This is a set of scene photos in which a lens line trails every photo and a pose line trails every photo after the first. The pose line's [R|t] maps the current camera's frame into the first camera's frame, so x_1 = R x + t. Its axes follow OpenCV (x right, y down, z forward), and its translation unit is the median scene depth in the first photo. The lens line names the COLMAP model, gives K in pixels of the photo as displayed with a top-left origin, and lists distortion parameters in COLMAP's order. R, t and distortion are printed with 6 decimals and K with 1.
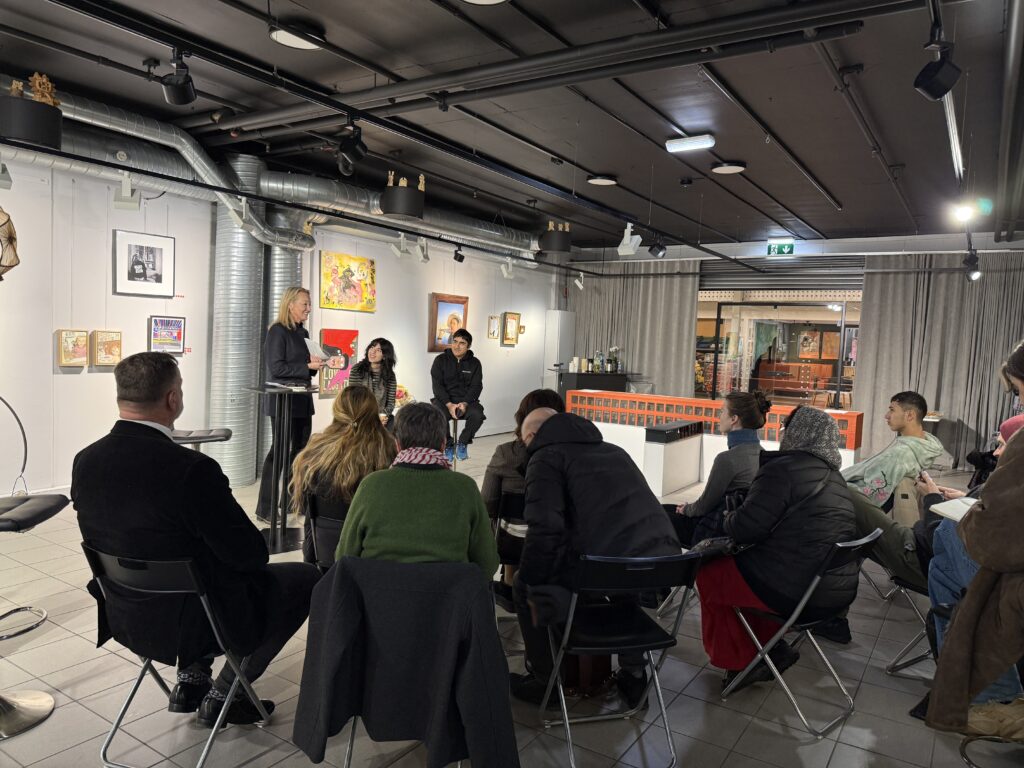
lens RADIAL K [[727.3, 0, 512.0], [0, 727.3, 384.0], [0, 0, 1]] dist [0.000399, 0.000017]
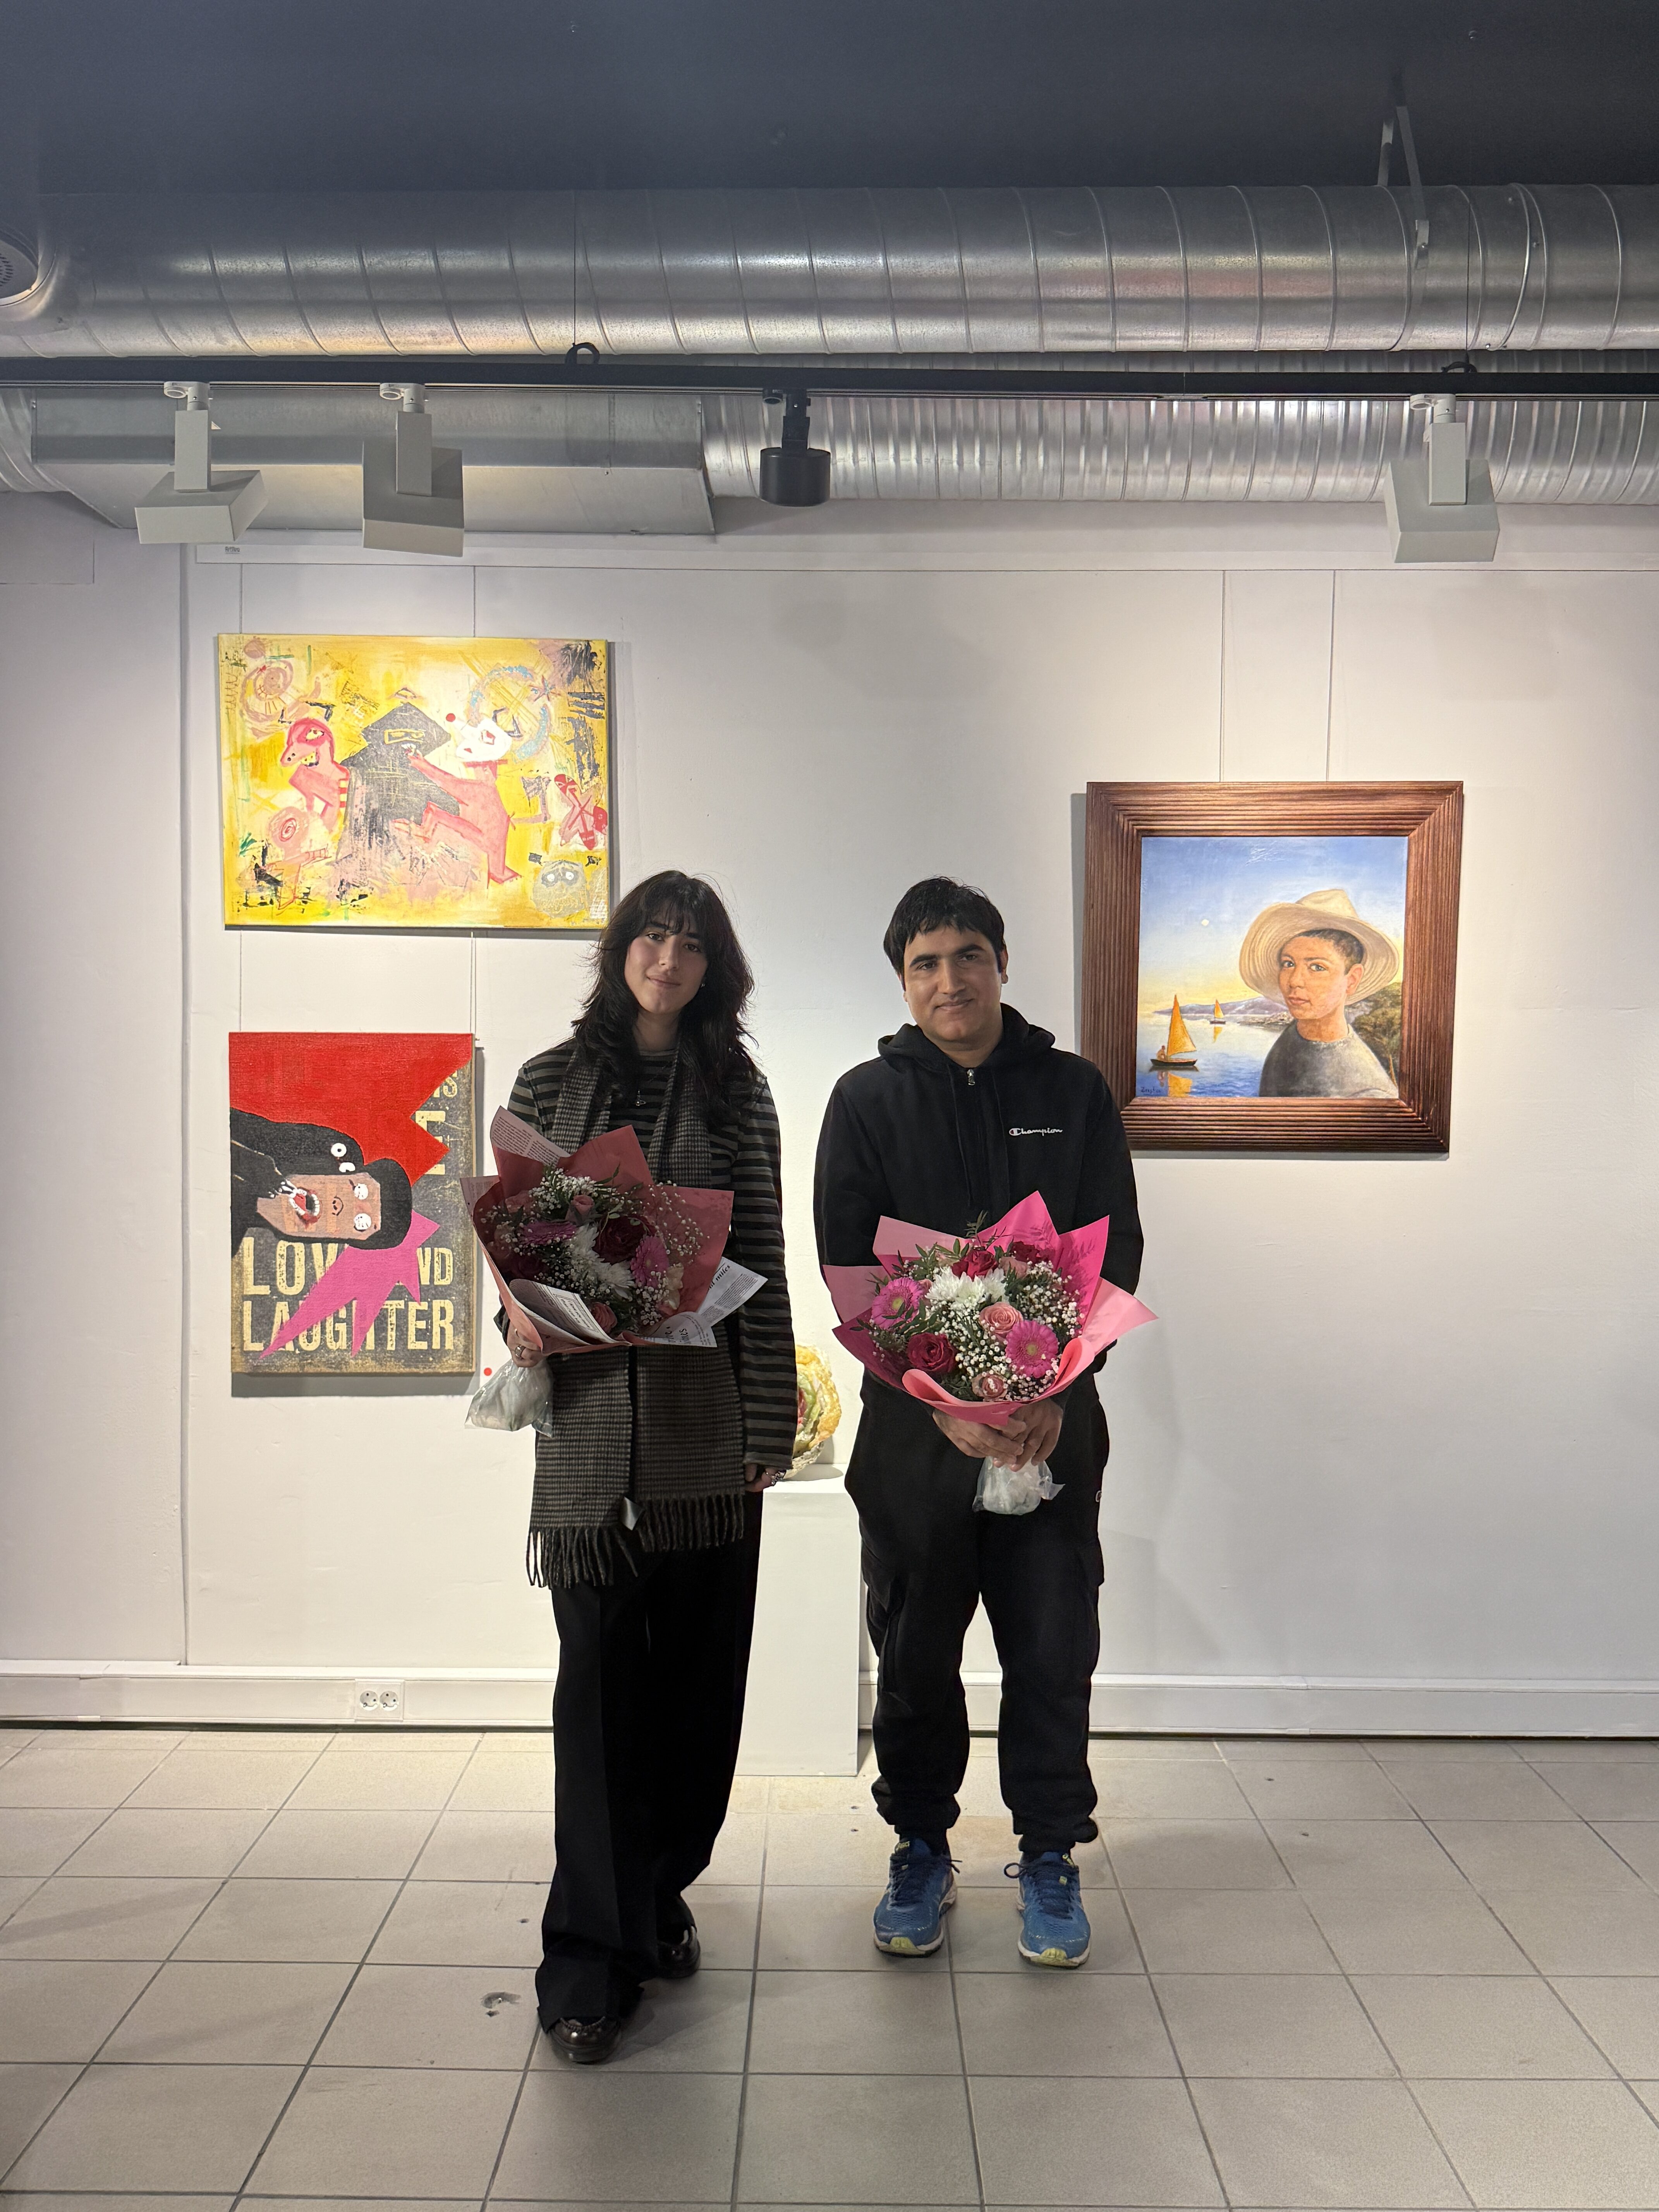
lens RADIAL K [[1839.1, 0, 829.5], [0, 1839.1, 1106.0], [0, 0, 1]] dist [0.013953, -0.194731]
pose [[0.544725, -0.030044, -0.838076, 0.227861], [-0.033663, 0.997769, -0.057649, -0.032327], [0.837939, 0.059615, 0.542499, 0.834602]]
